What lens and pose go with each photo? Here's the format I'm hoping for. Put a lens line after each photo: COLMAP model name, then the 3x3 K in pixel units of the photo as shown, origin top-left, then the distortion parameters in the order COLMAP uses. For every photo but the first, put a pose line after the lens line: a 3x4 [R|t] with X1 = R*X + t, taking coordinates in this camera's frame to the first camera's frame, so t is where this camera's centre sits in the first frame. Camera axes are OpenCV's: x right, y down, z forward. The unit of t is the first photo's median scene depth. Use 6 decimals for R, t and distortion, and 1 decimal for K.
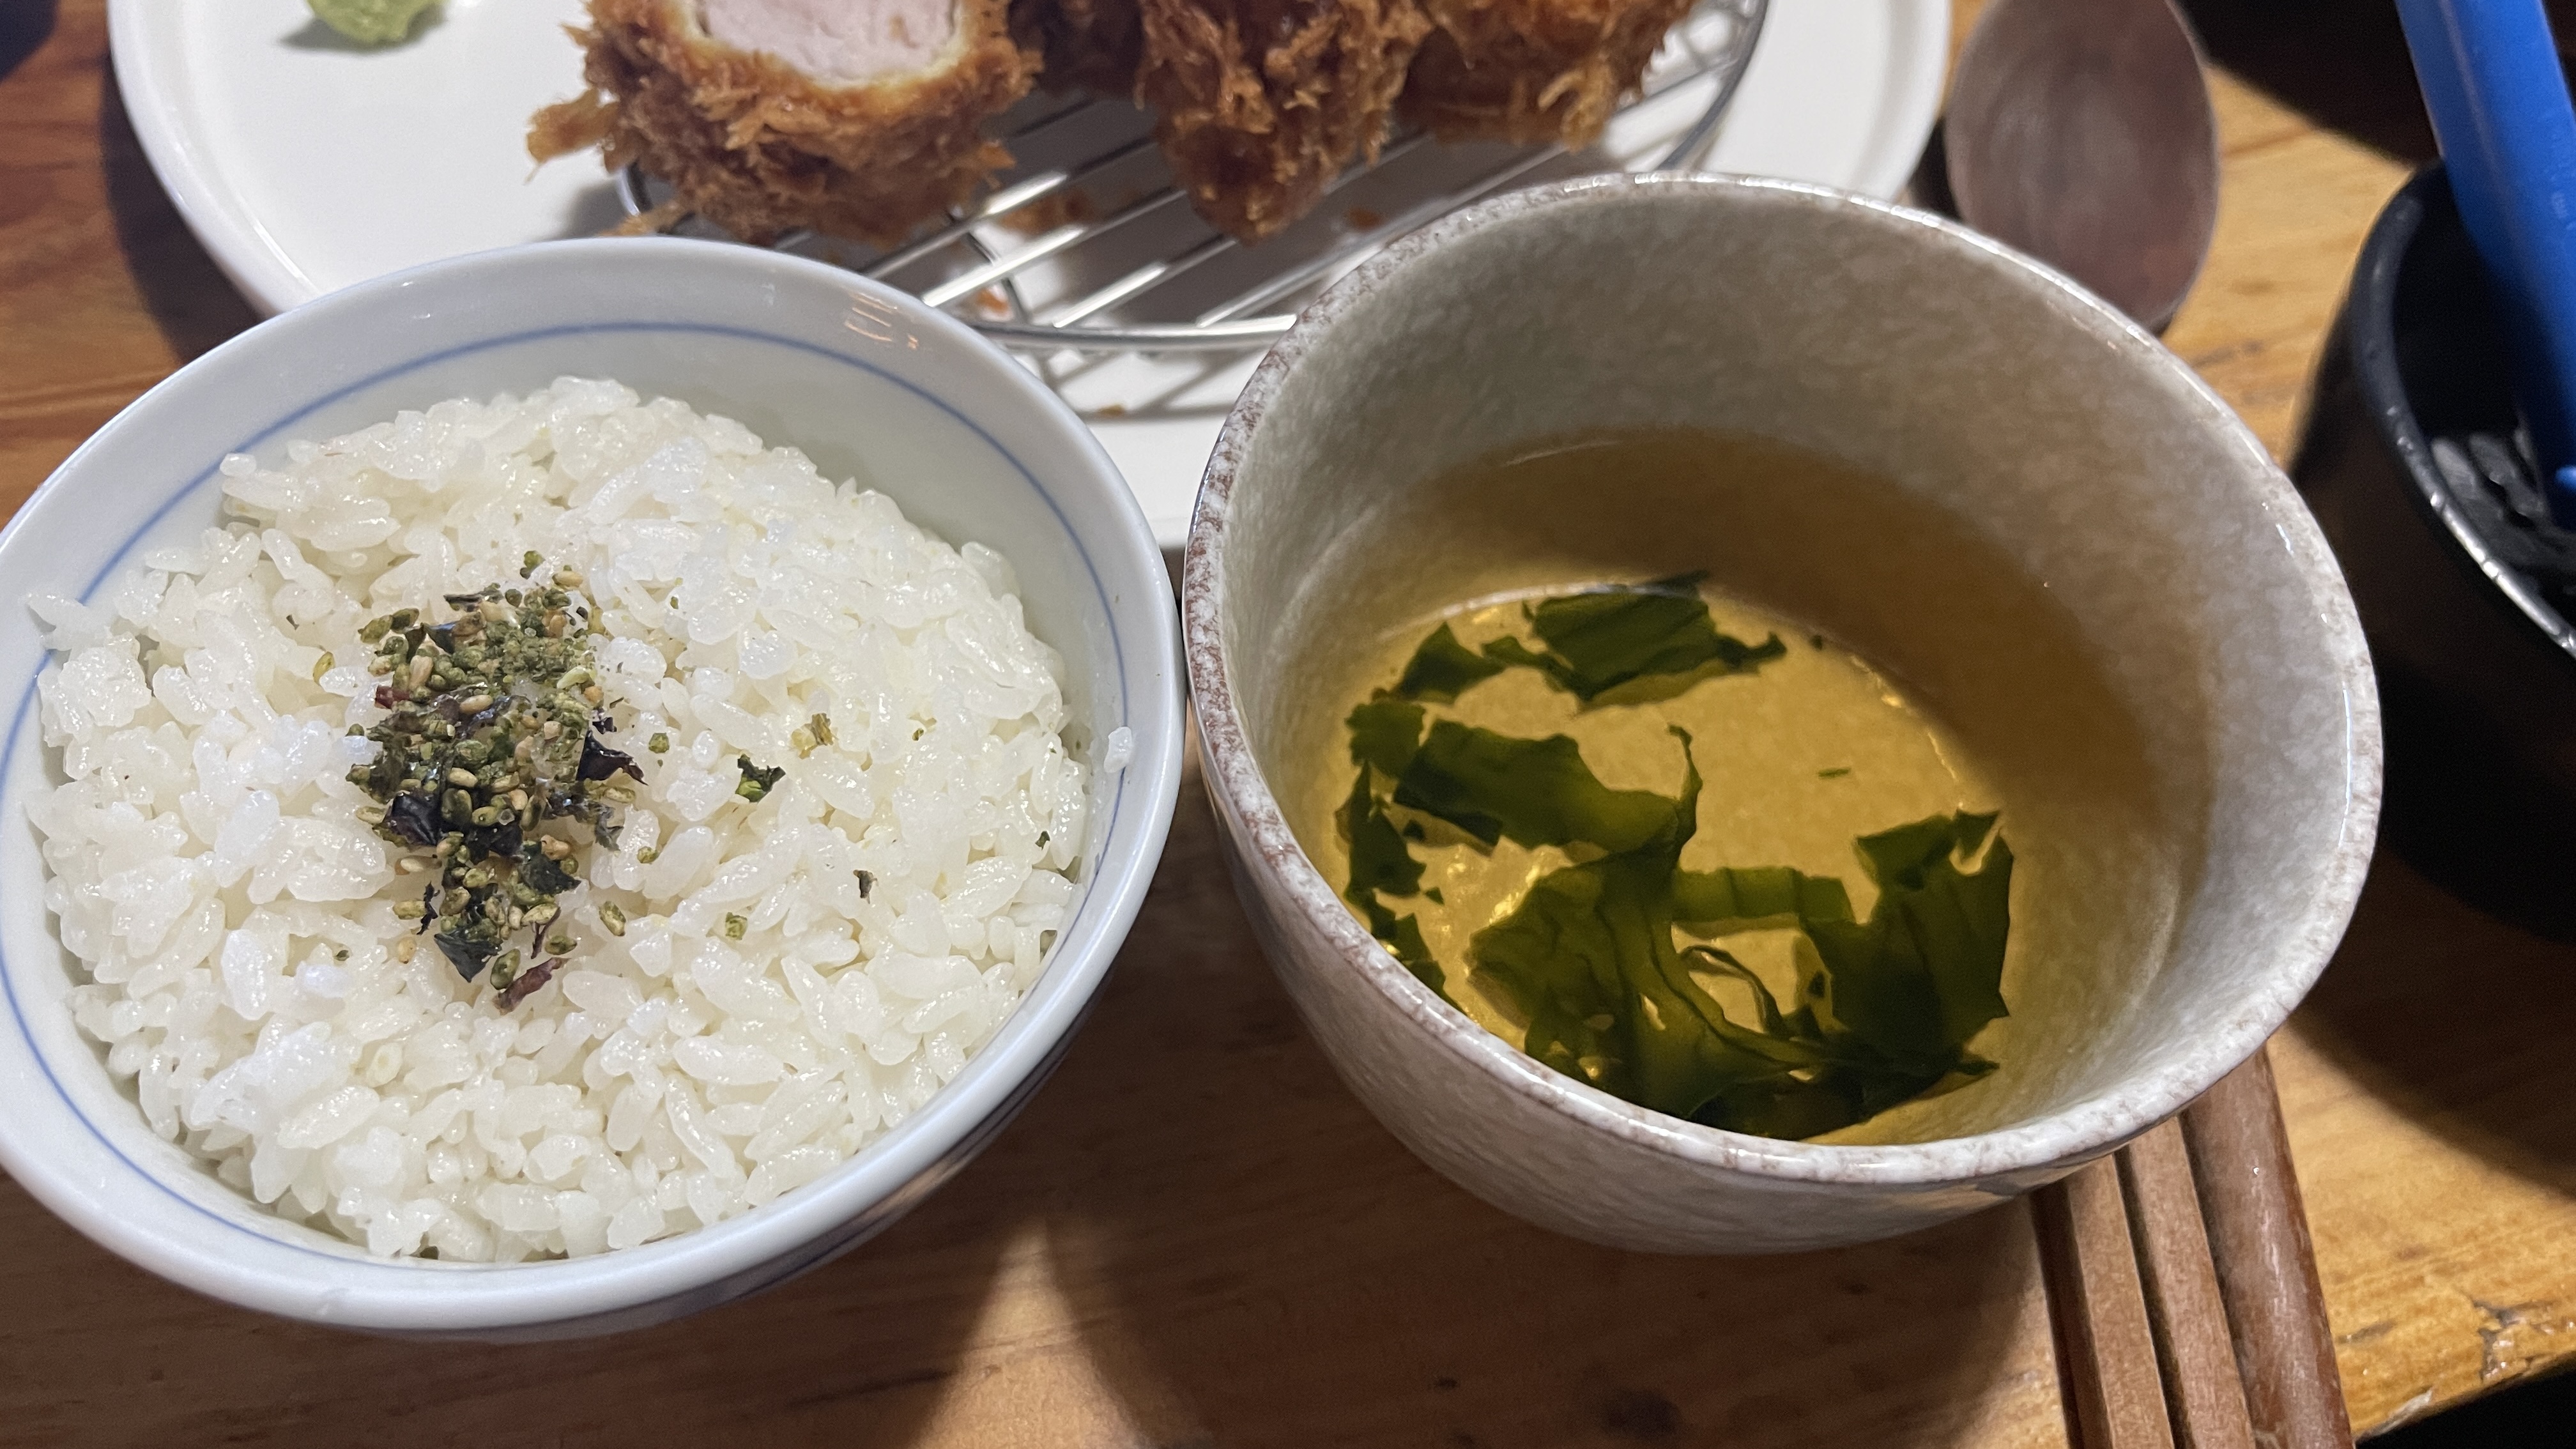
lens RADIAL K [[1942.4, 0, 1282.7], [0, 1942.4, 724.6], [0, 0, 1]] dist [-0.003291, -0.001682]
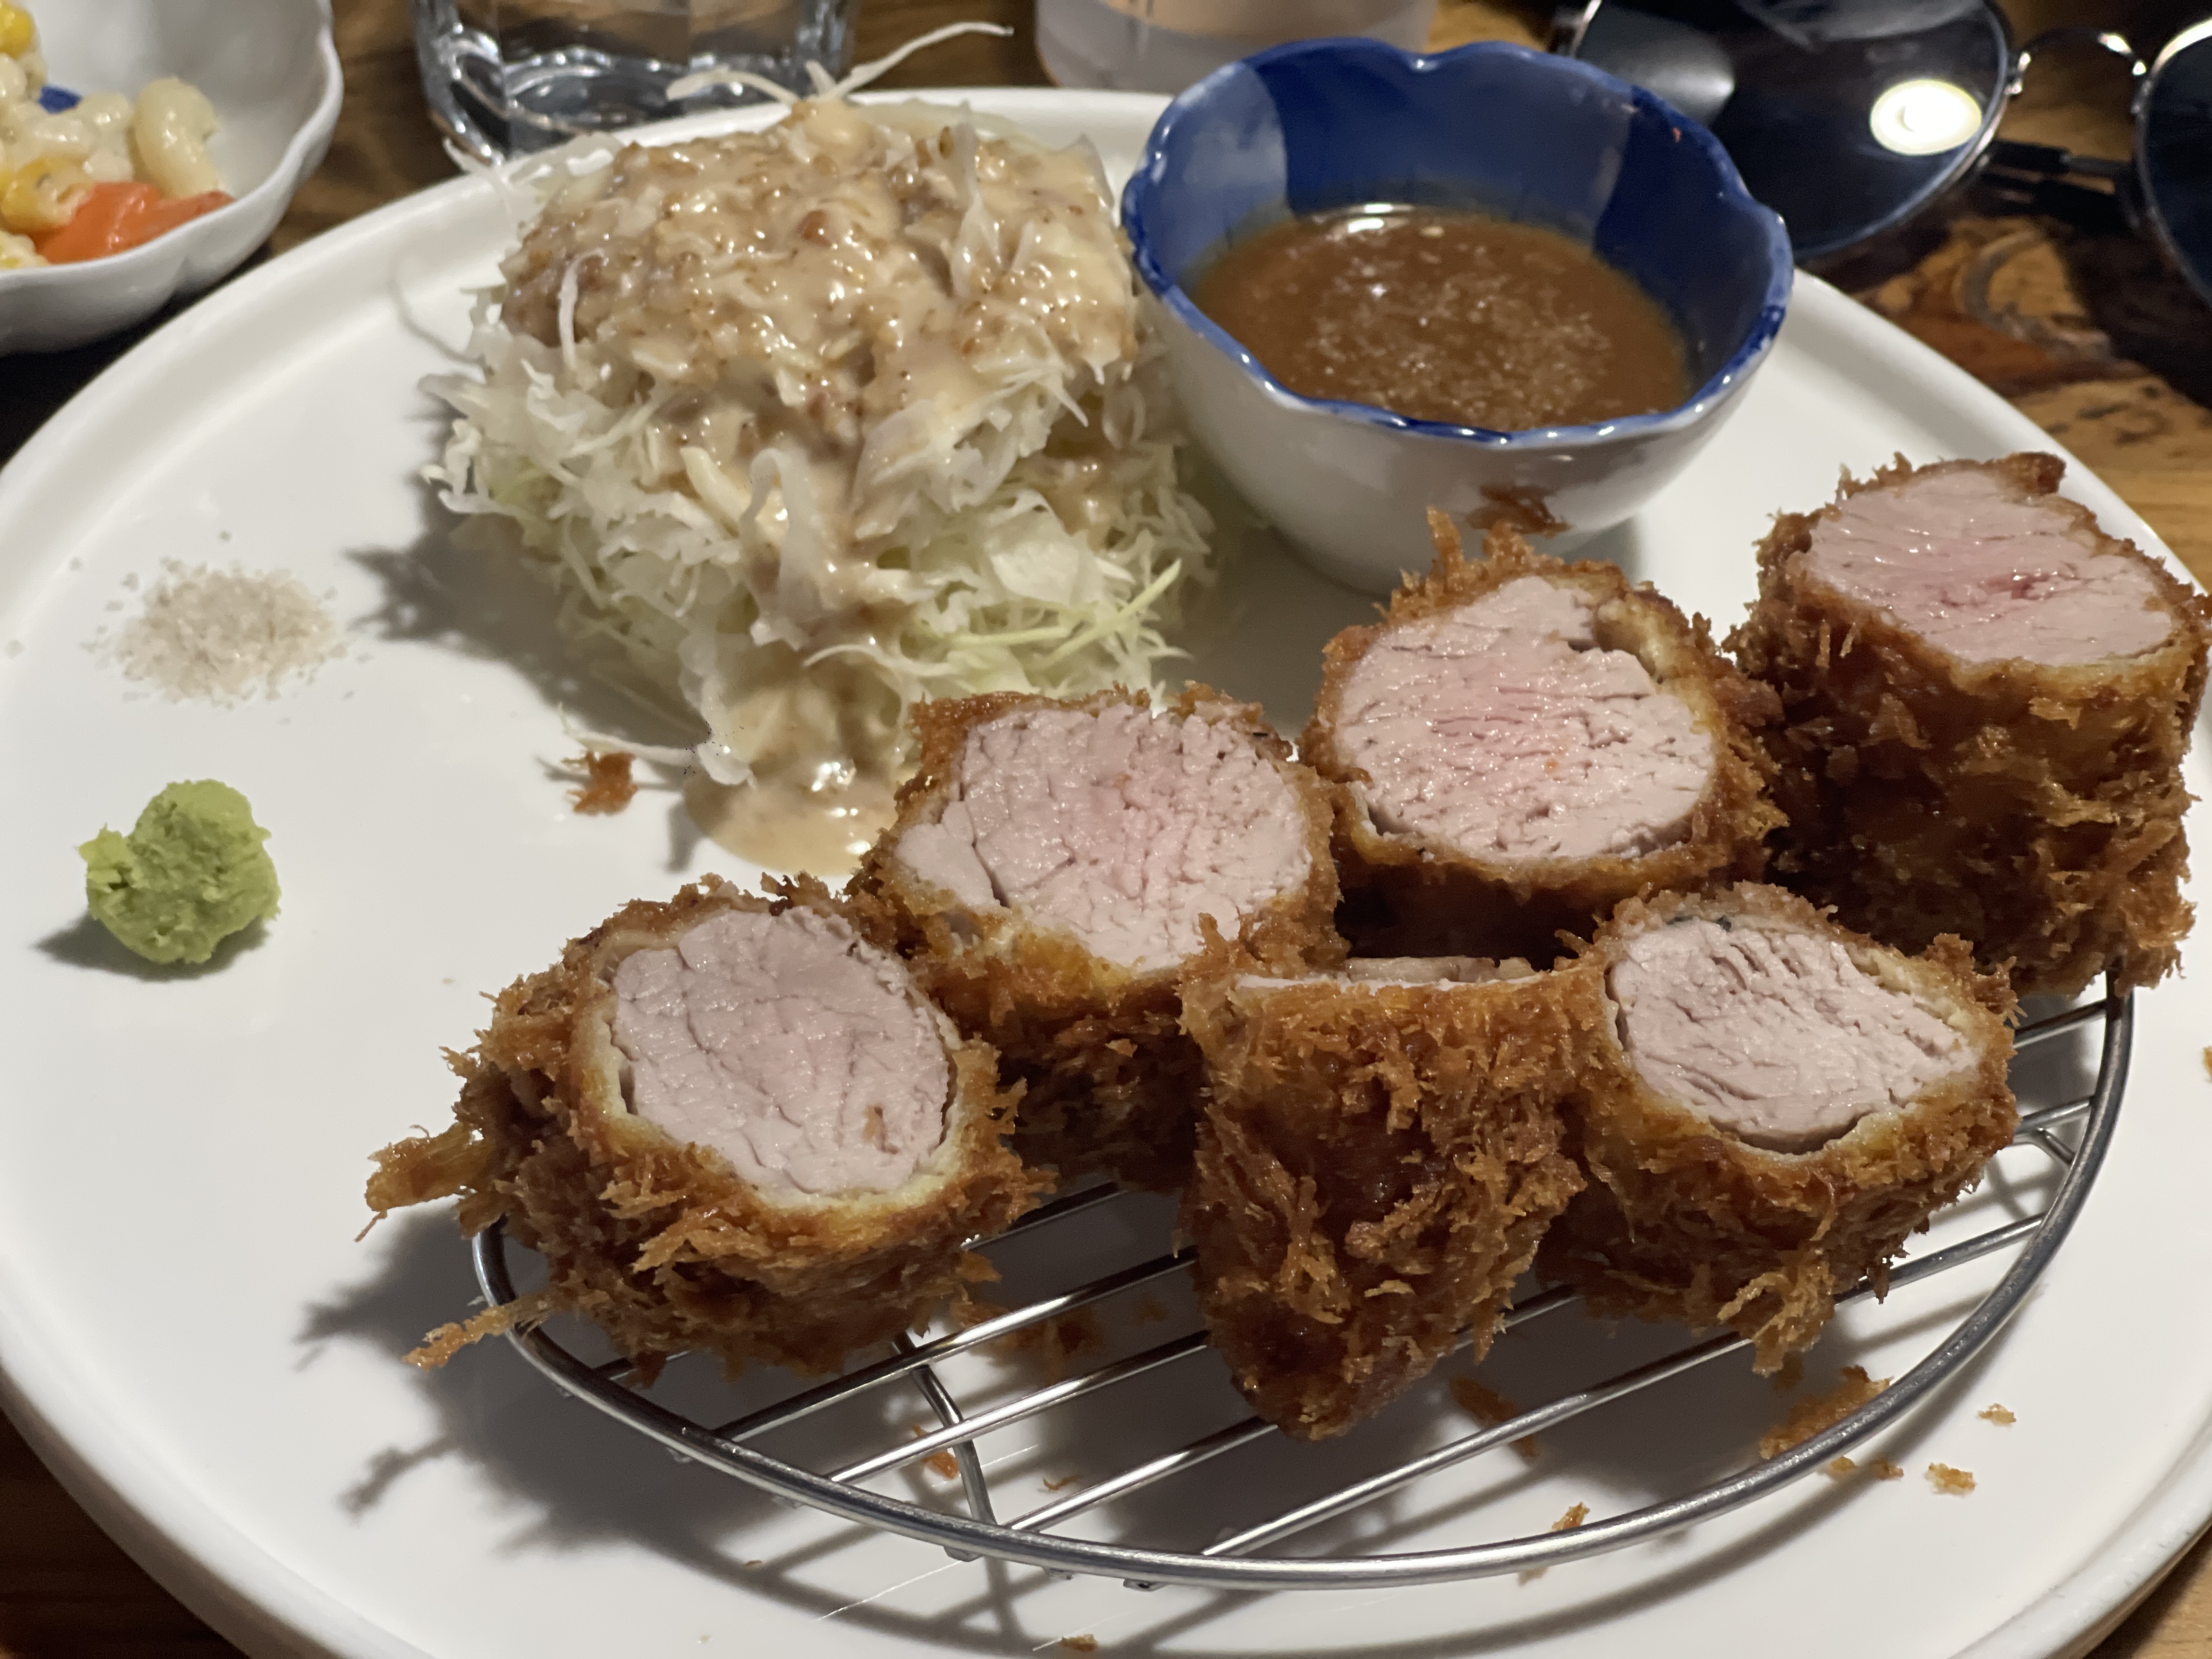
lens RADIAL K [[4146.1, 0, 1109.1], [0, 4146.1, 830.0], [0, 0, 1]] dist [0.091805, 0.000000]
pose [[0.987068, 0.129085, -0.095047, 0.032633], [-0.145927, 0.968975, -0.199479, -0.157961], [0.066348, 0.210770, 0.975282, -0.606383]]
